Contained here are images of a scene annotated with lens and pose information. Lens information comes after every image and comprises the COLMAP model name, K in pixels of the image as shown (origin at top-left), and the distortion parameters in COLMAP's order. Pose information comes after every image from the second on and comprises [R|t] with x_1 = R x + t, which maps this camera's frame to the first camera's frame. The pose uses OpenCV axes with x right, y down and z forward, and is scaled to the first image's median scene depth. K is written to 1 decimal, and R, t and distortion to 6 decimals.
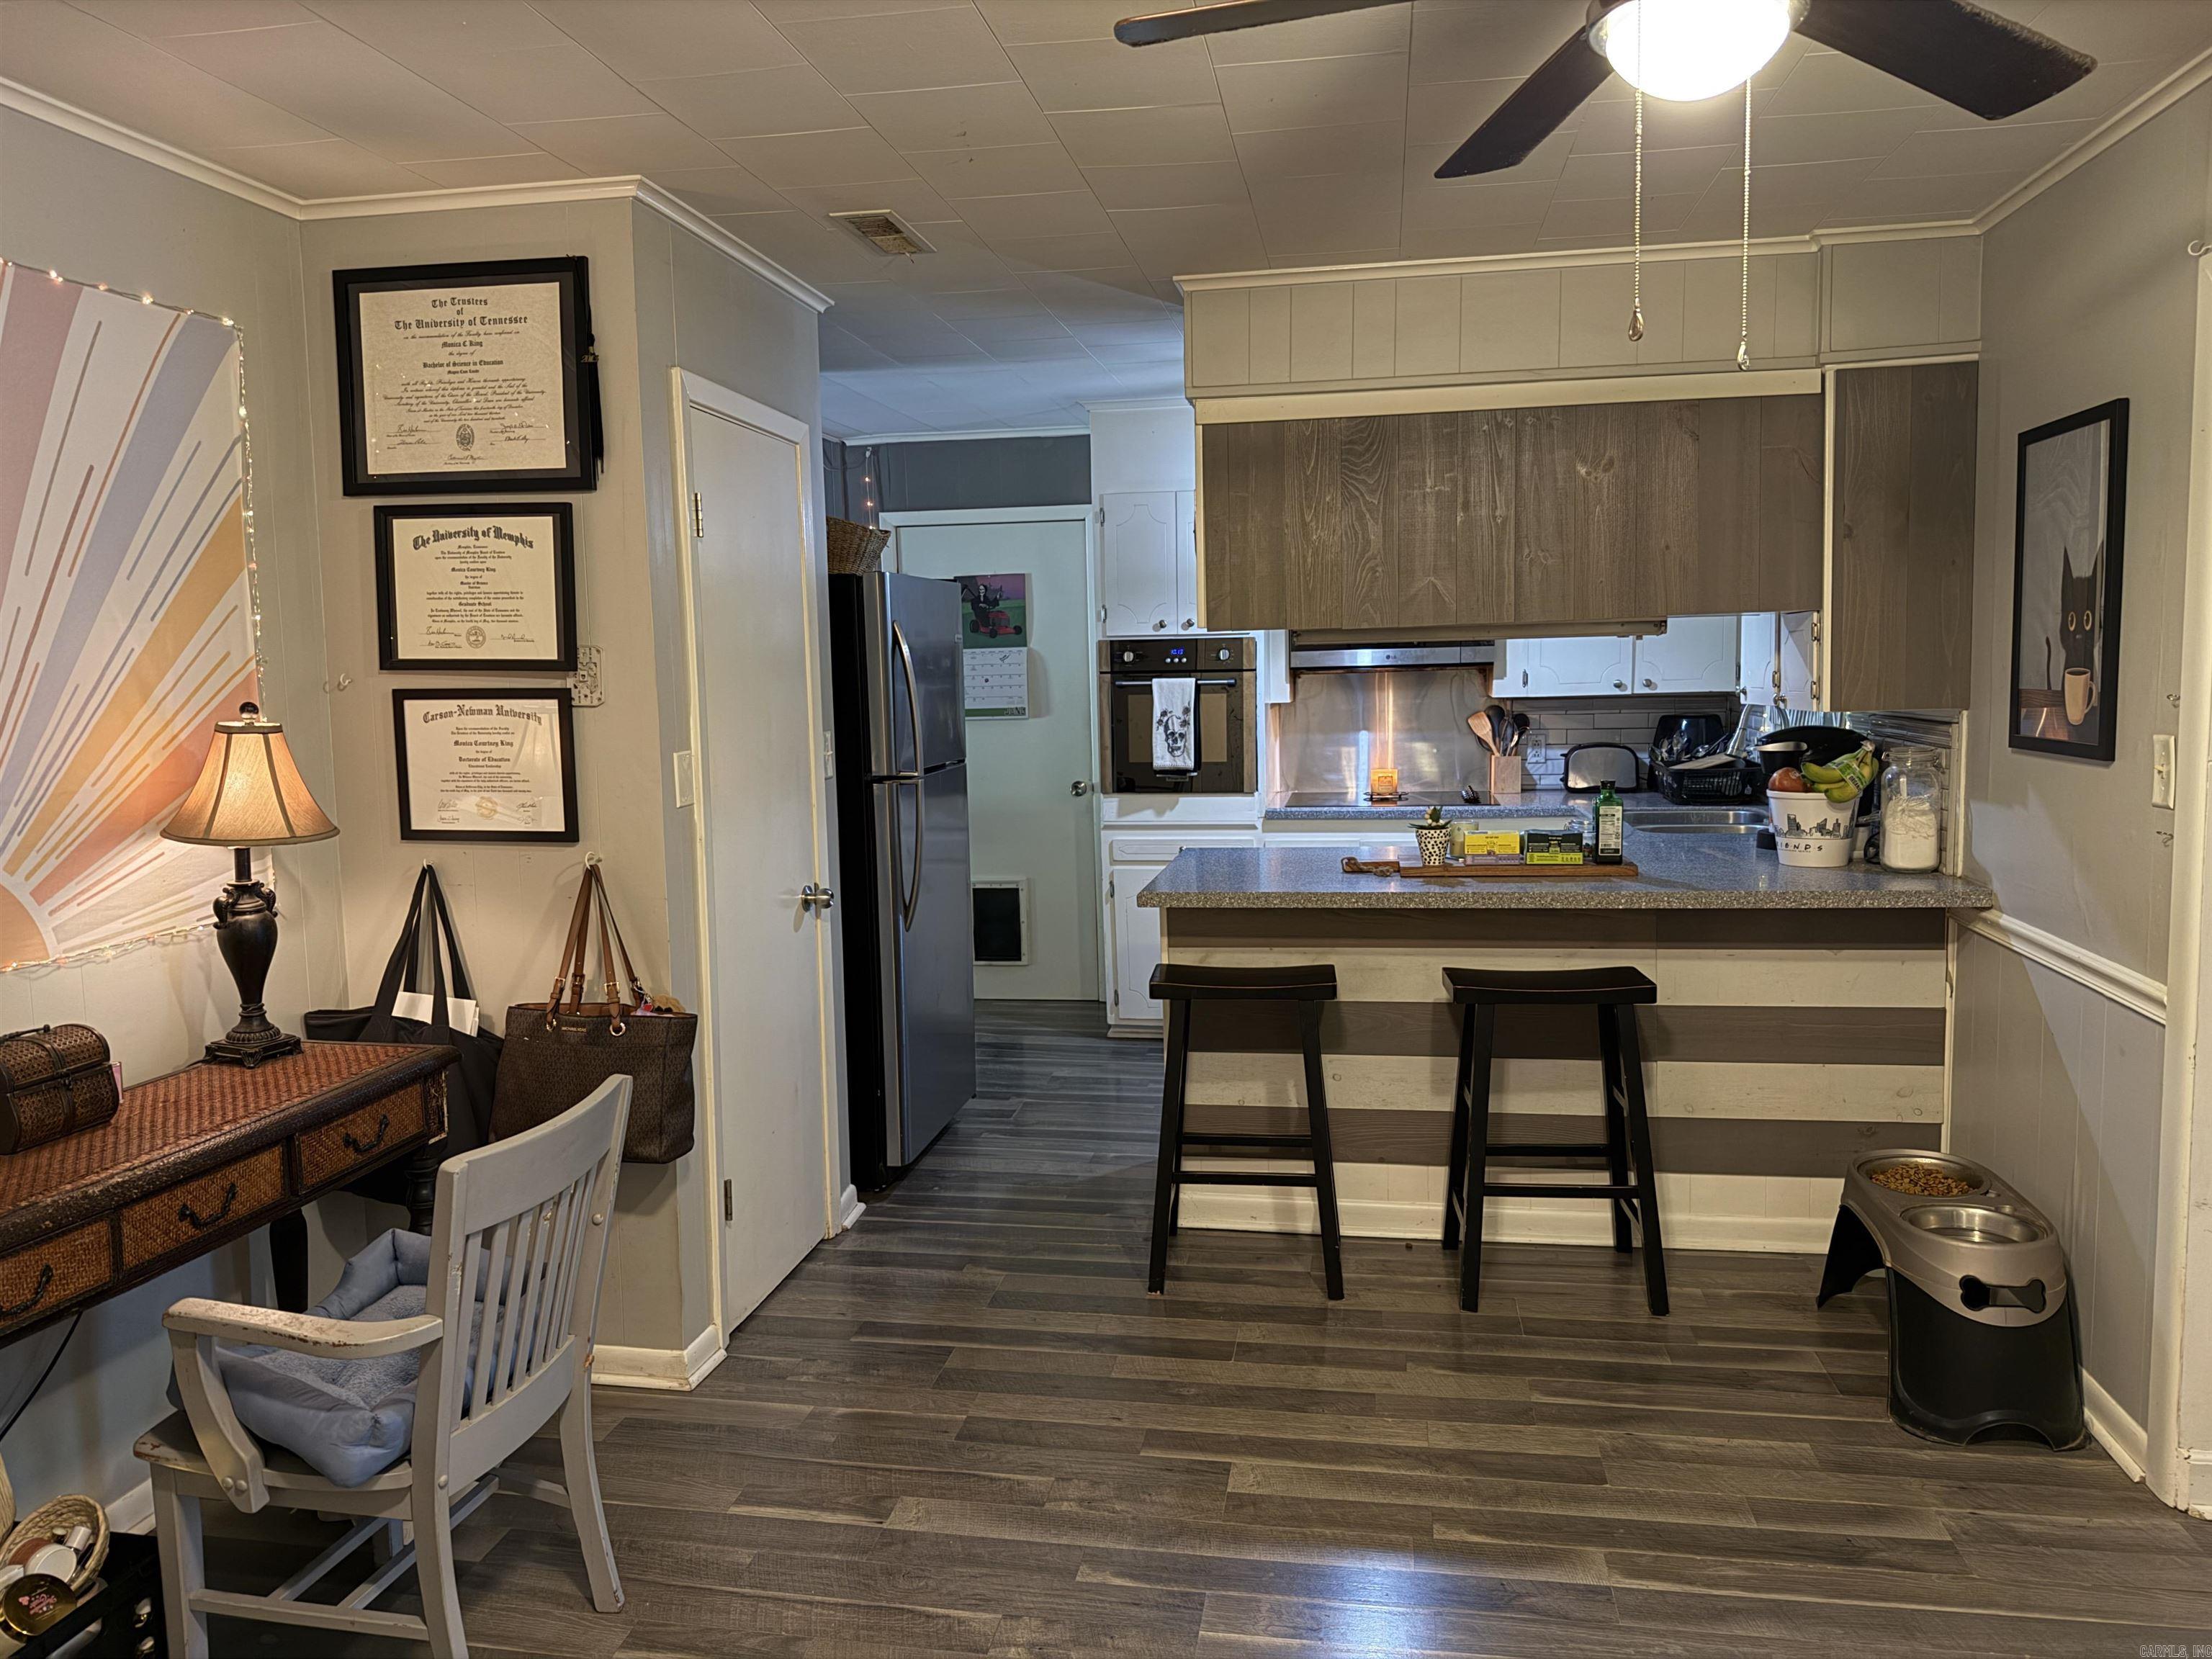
lens RADIAL K [[1560.6, 0, 1087.3], [0, 1560.6, 824.7], [0, 0, 1]] dist [0.075475, -0.084499]
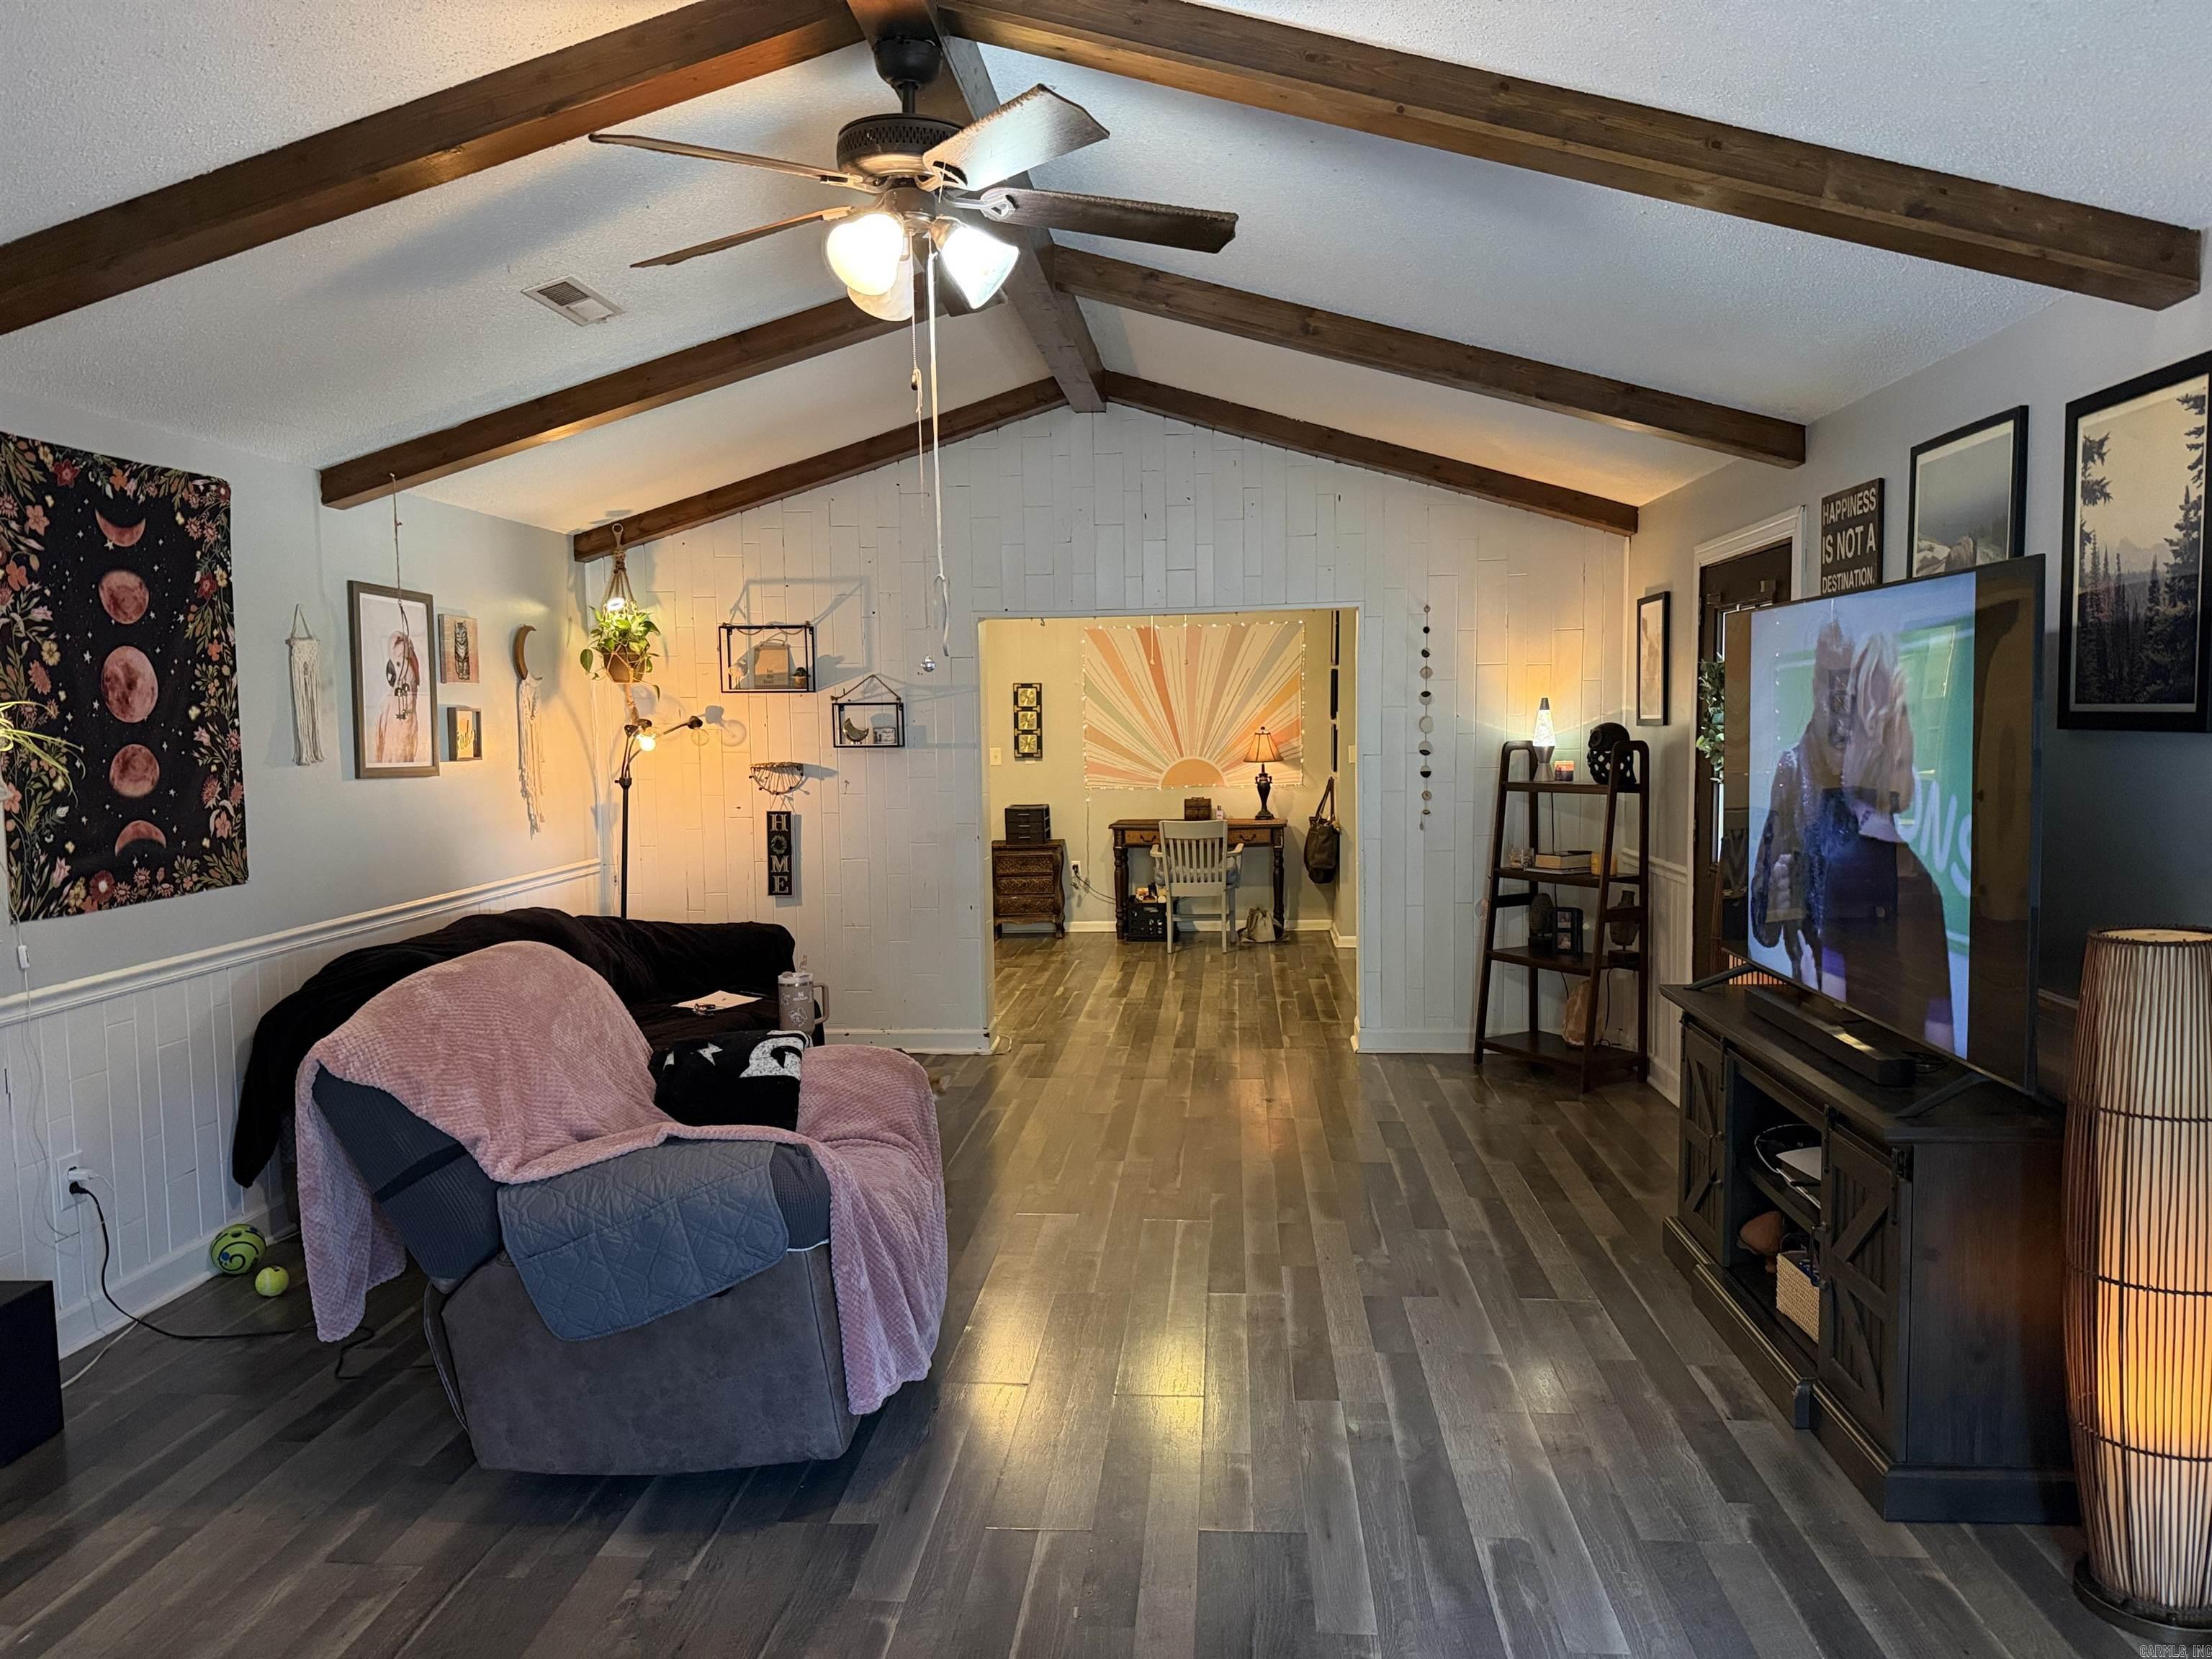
lens RADIAL K [[1560.6, 0, 1097.1], [0, 1560.6, 843.1], [0, 0, 1]] dist [0.075475, -0.084499]
pose [[0.081853, 0.104272, -0.991175, 2.812916], [-0.081524, 0.991880, 0.097614, -0.115959], [0.993305, 0.072814, 0.089689, 0.234025]]
